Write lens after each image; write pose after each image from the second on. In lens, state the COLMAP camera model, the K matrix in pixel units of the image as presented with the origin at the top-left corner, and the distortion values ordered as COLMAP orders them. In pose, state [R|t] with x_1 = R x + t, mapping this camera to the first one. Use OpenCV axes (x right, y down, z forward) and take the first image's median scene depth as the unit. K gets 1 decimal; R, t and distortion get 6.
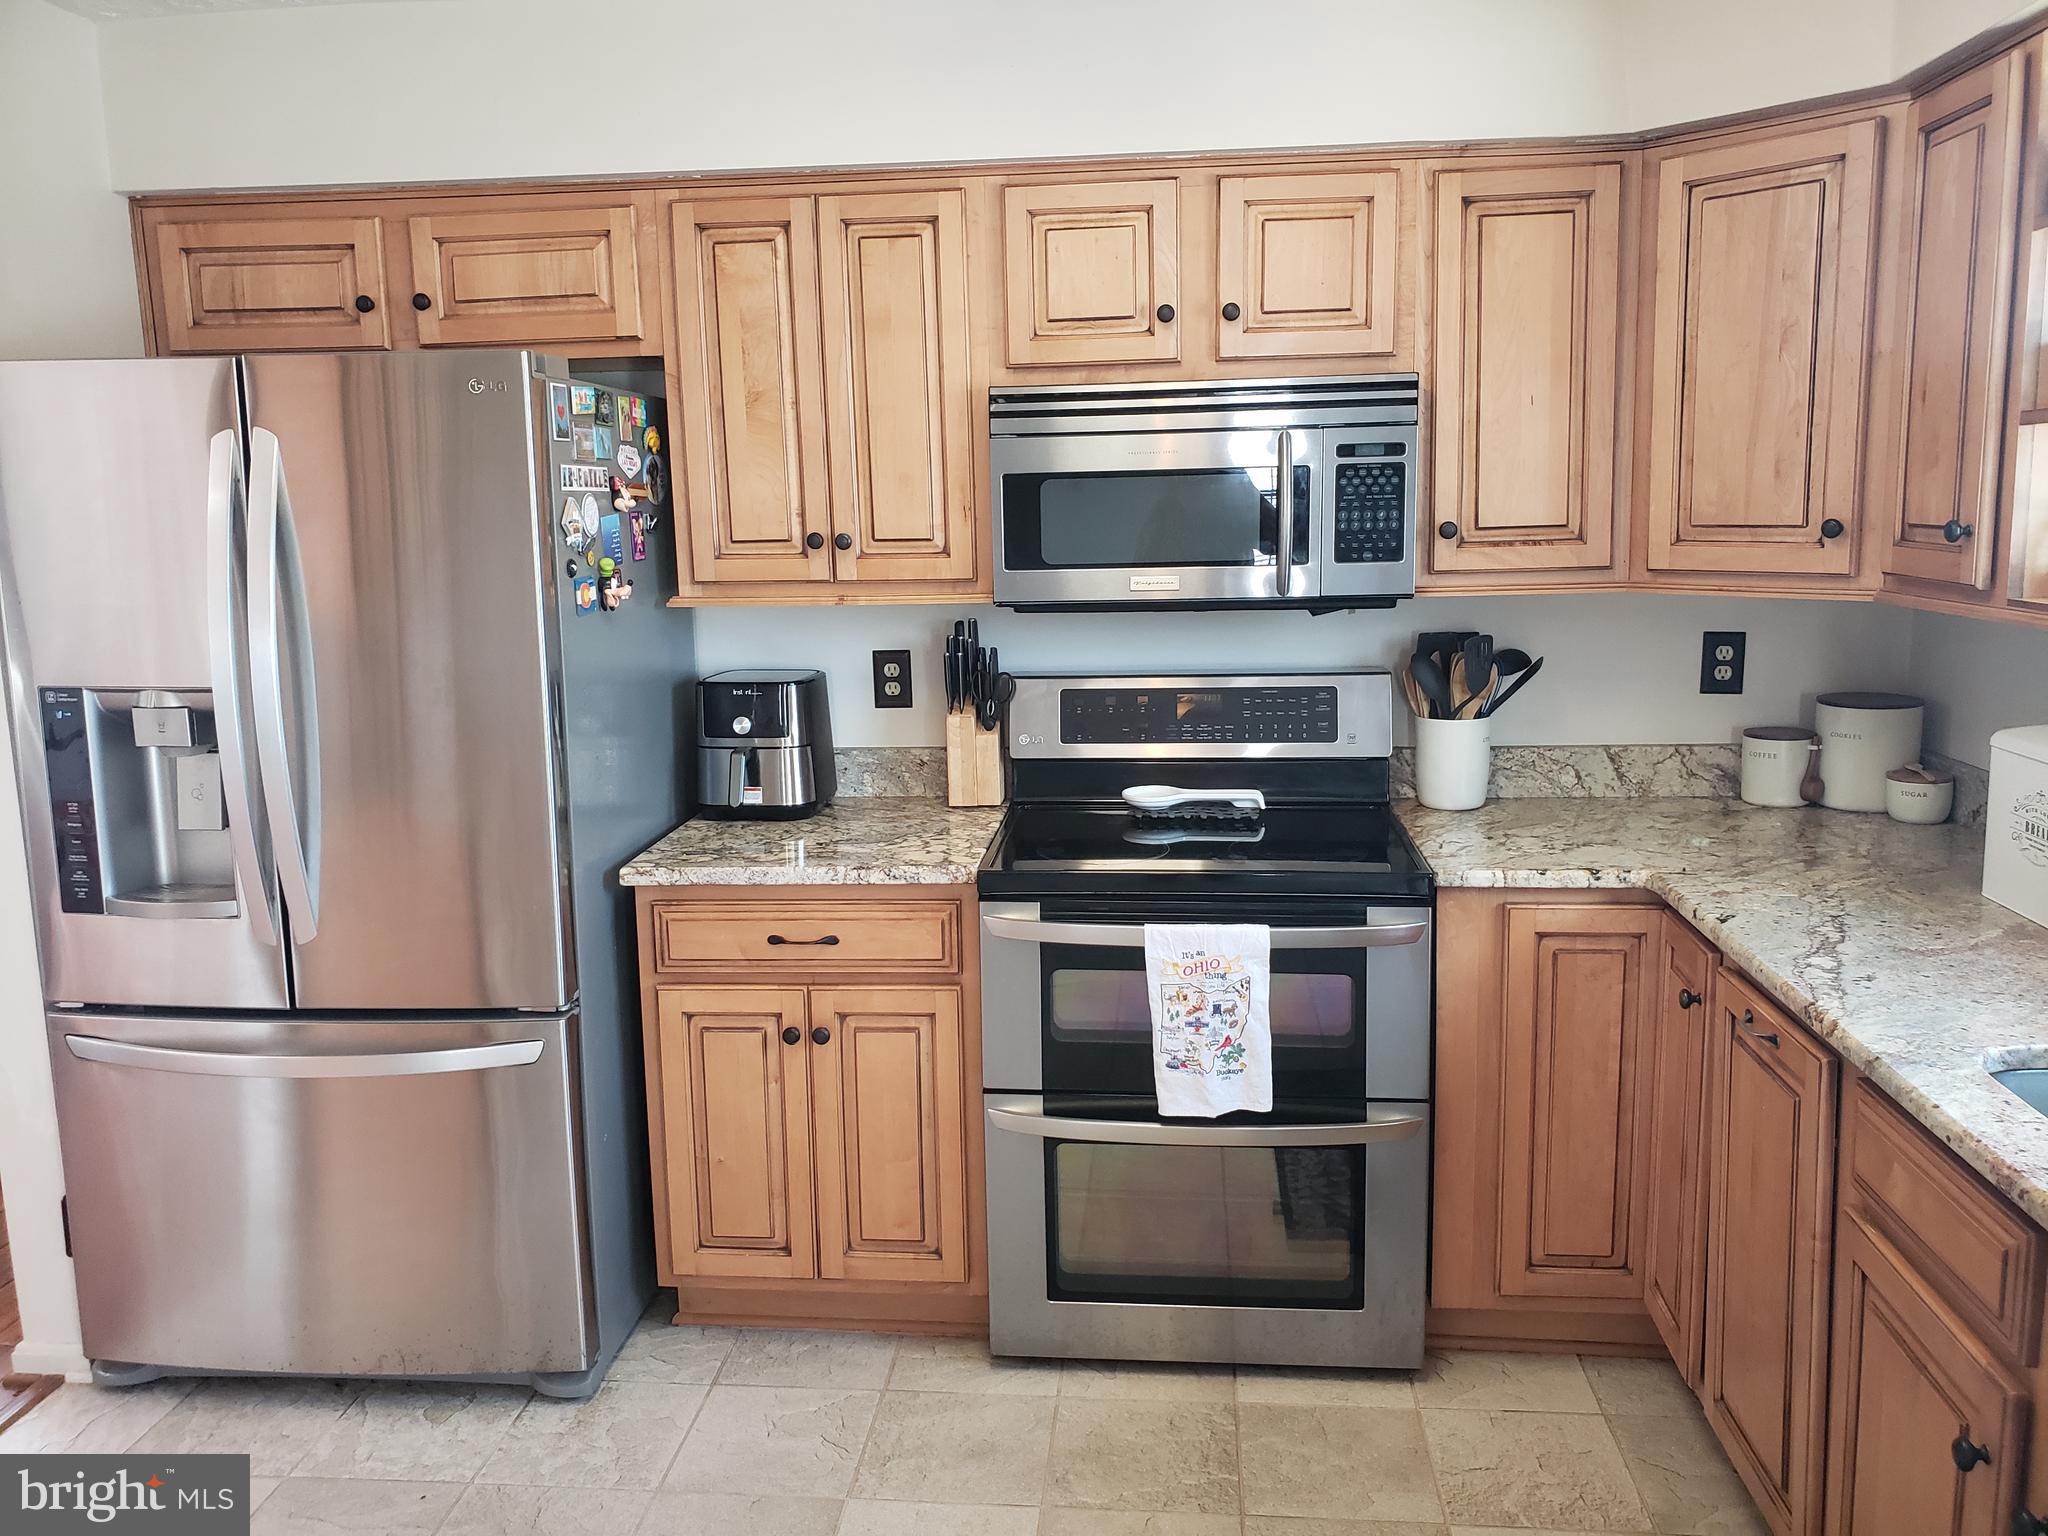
lens RADIAL K [[1612.5, 0, 1026.5], [0, 1612.5, 748.5], [0, 0, 1]] dist [0.020605, 0.006527]
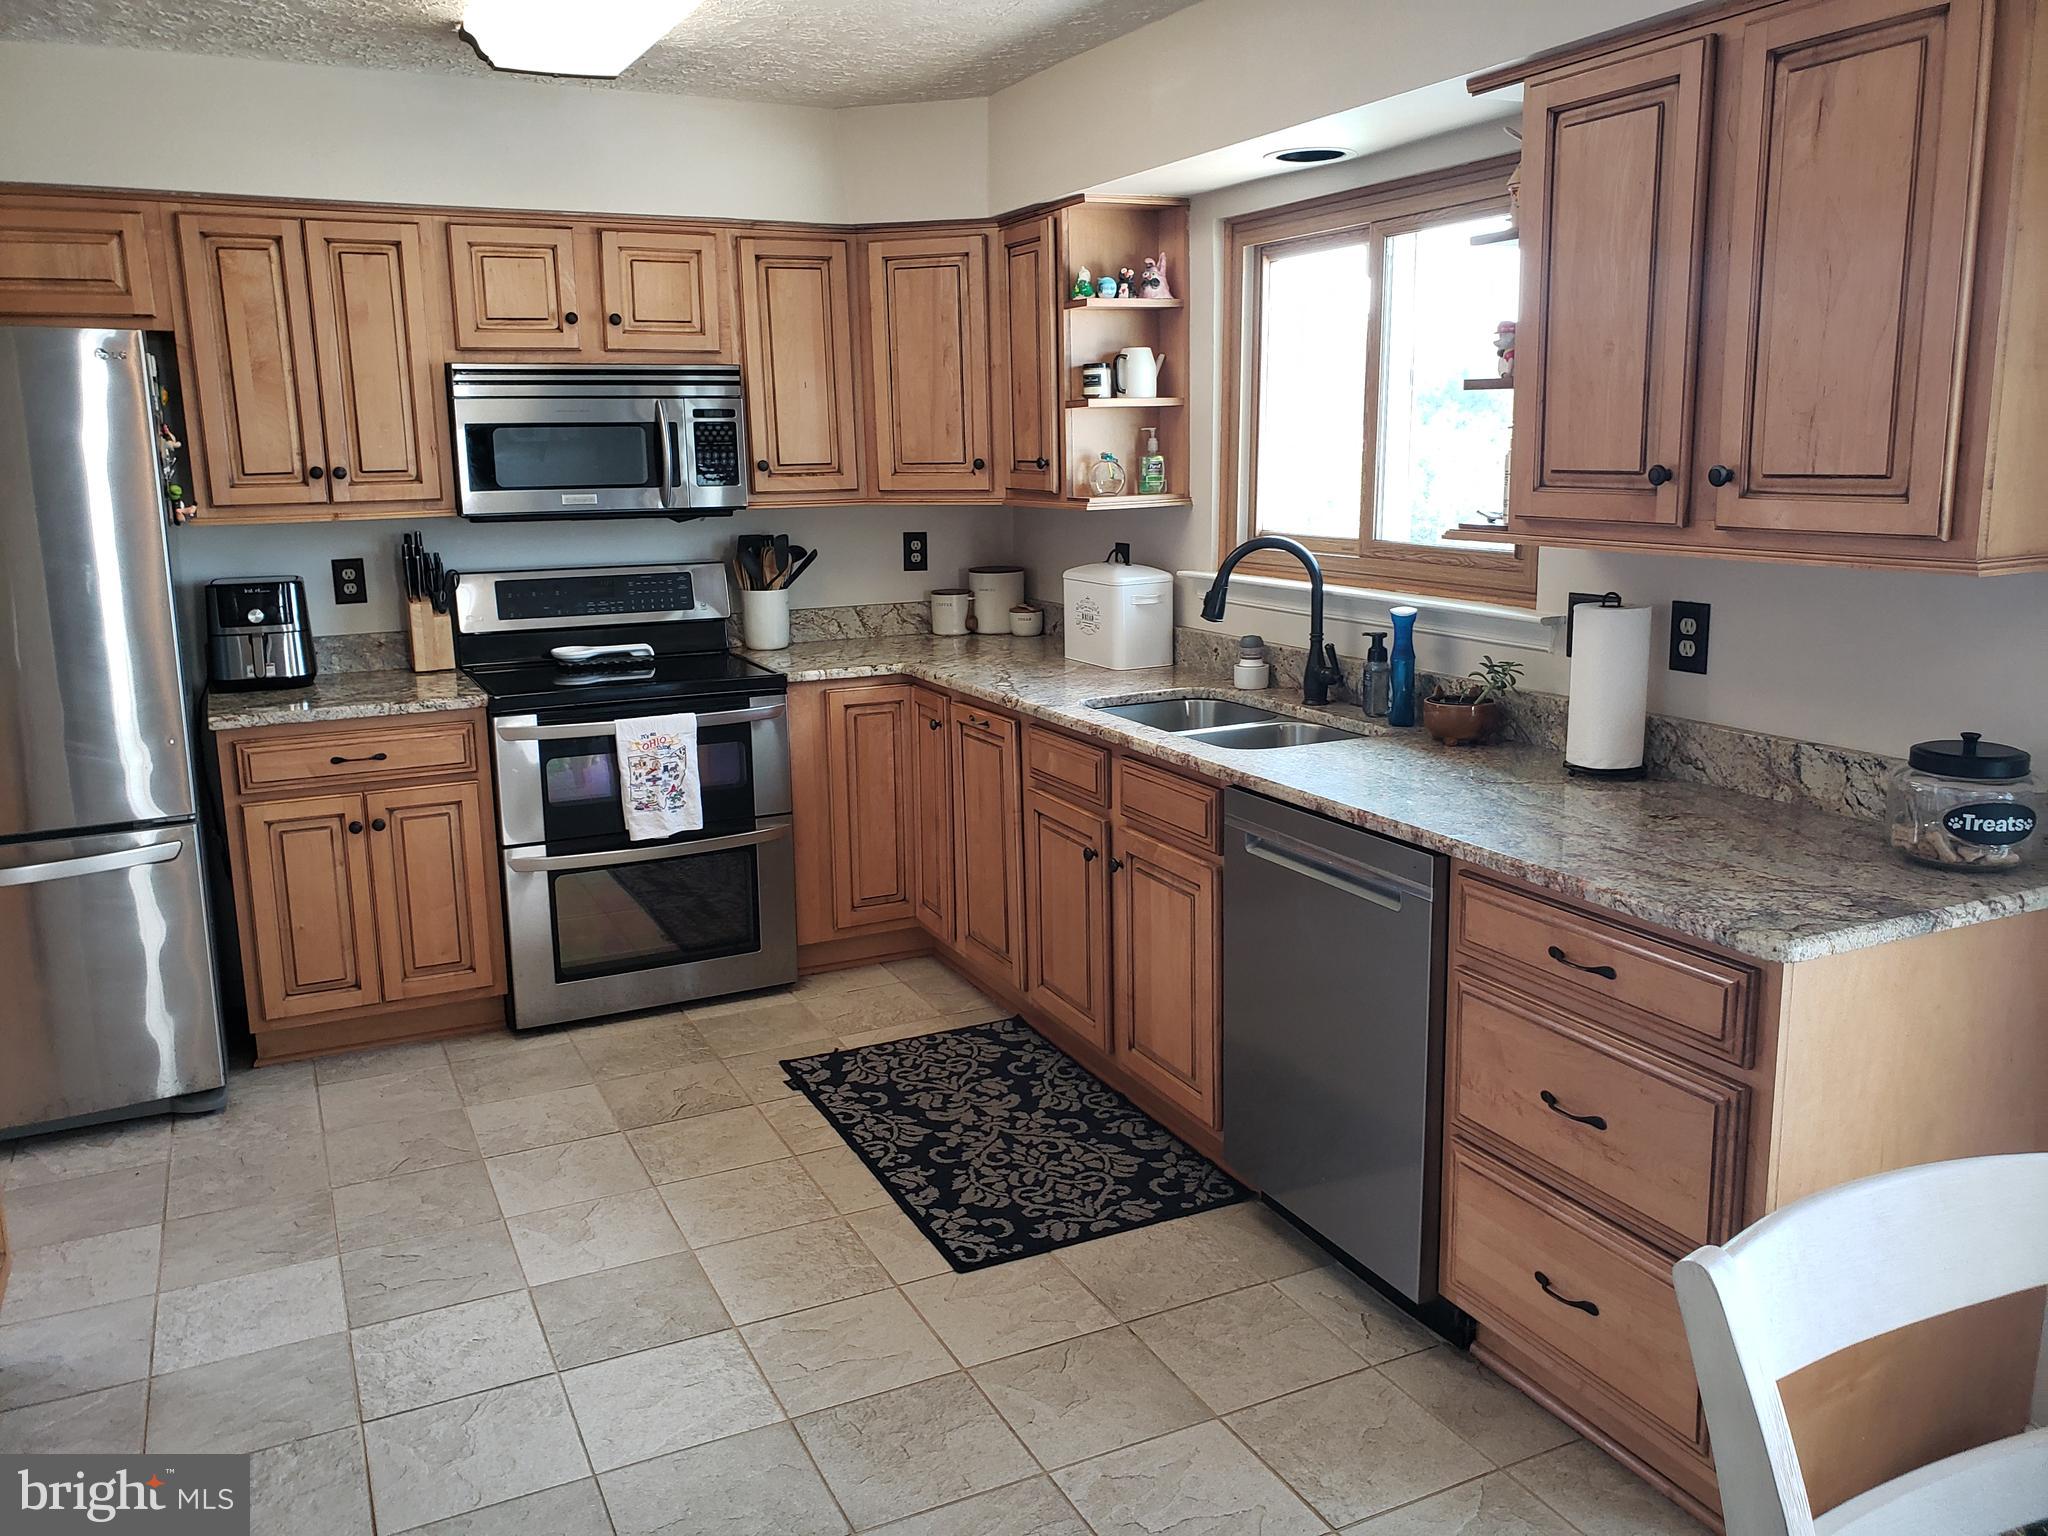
lens RADIAL K [[1612.5, 0, 1030.6], [0, 1612.5, 754.5], [0, 0, 1]] dist [0.020605, 0.006527]
pose [[0.857255, -0.091463, 0.506704, -0.344566], [0.077387, 0.995805, 0.048823, 0.090349], [-0.509044, -0.002641, 0.860737, -0.500171]]
